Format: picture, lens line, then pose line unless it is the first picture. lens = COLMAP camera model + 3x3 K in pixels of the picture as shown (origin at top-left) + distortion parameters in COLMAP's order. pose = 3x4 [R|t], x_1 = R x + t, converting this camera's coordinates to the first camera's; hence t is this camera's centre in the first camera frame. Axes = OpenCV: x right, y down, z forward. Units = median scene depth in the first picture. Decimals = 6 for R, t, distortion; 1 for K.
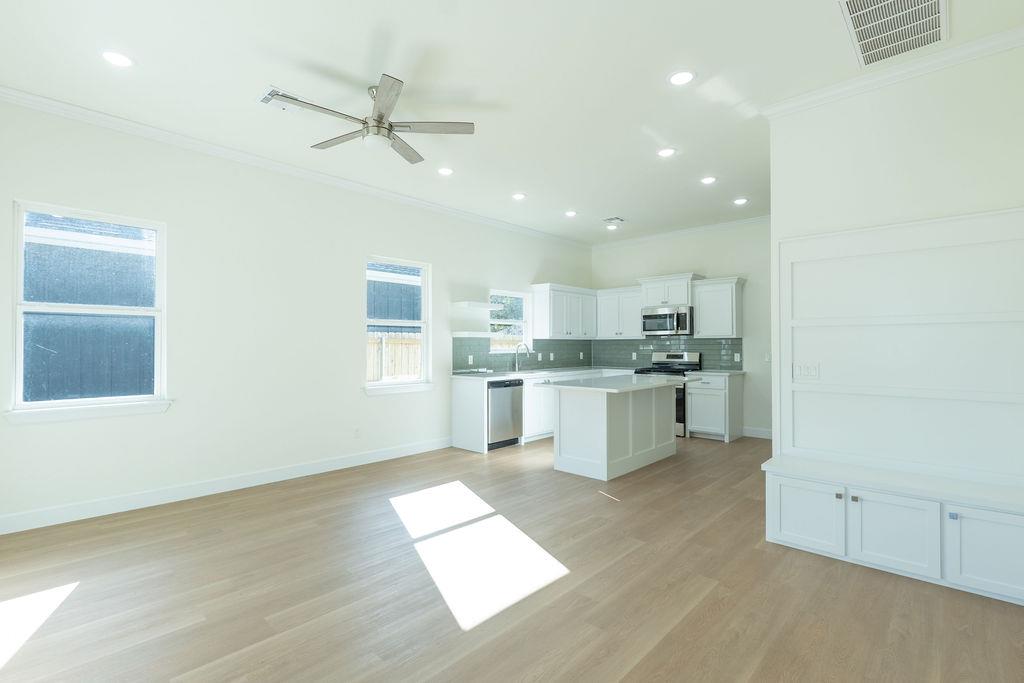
lens RADIAL K [[471.3, 0, 512.3], [0, 471.3, 337.6], [0, 0, 1]] dist [-0.004886, -0.000948]
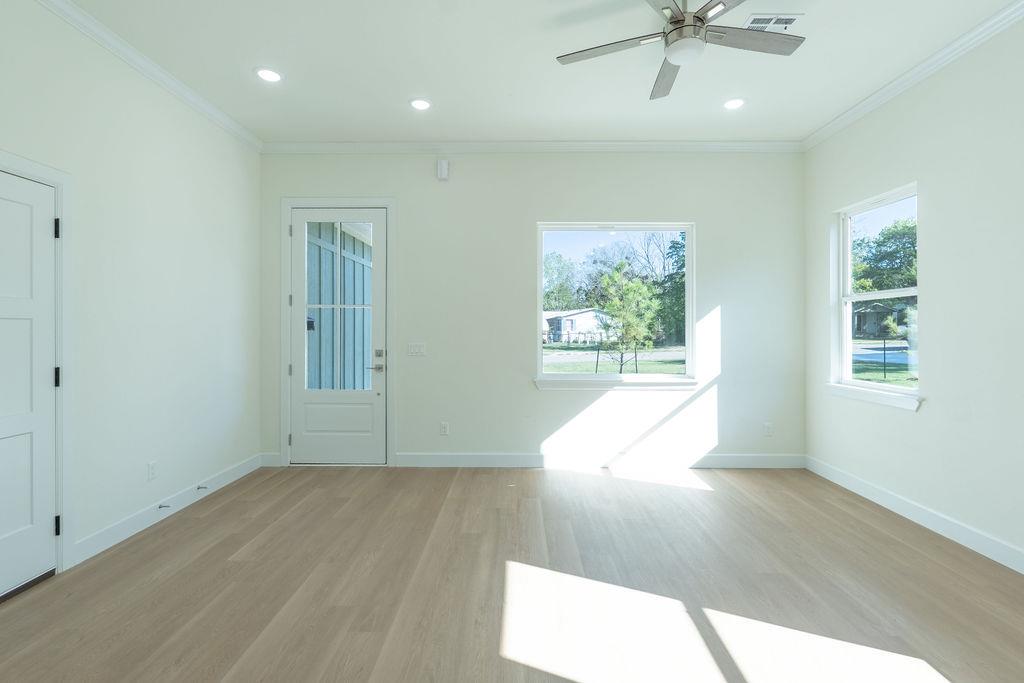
lens RADIAL K [[471.3, 0, 517.7], [0, 471.3, 329.8], [0, 0, 1]] dist [-0.001221, 0.000079]
pose [[-0.728582, -0.002128, -0.684955, 0.207387], [0.010654, 0.999839, -0.014439, 0.012555], [0.684875, -0.017817, -0.728442, 0.699475]]
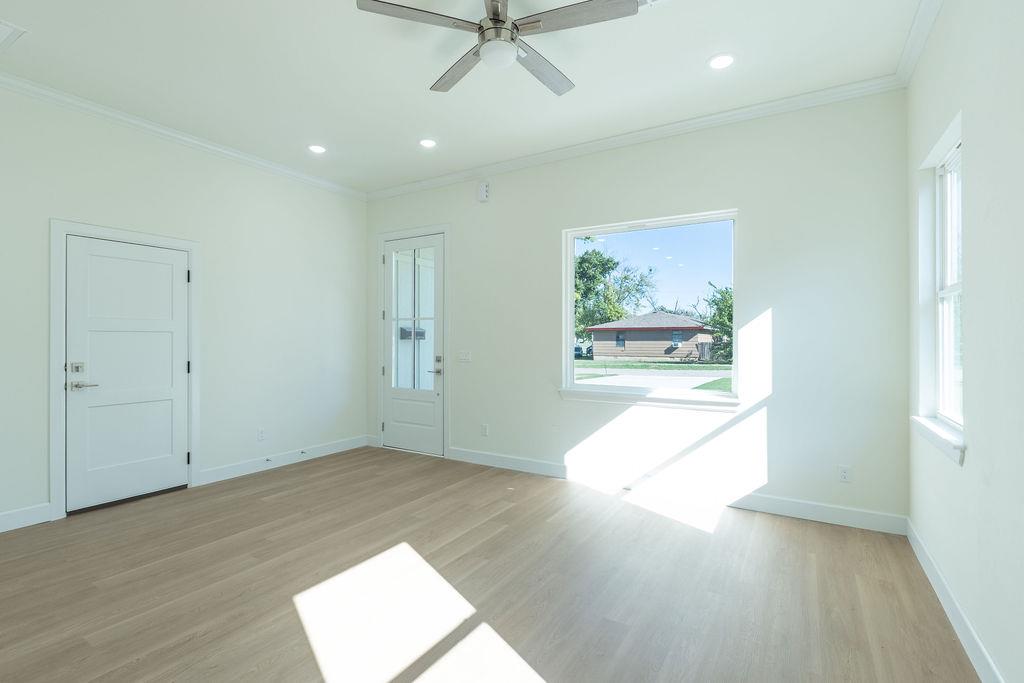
lens RADIAL K [[479.8, 0, 514.0], [0, 479.8, 339.1], [0, 0, 1]] dist [-0.001677, -0.000058]
pose [[-0.977177, -0.002954, -0.212407, -0.079928], [0.000949, 0.999833, -0.018272, 0.016029], [0.212425, -0.018057, -0.977010, 0.886570]]
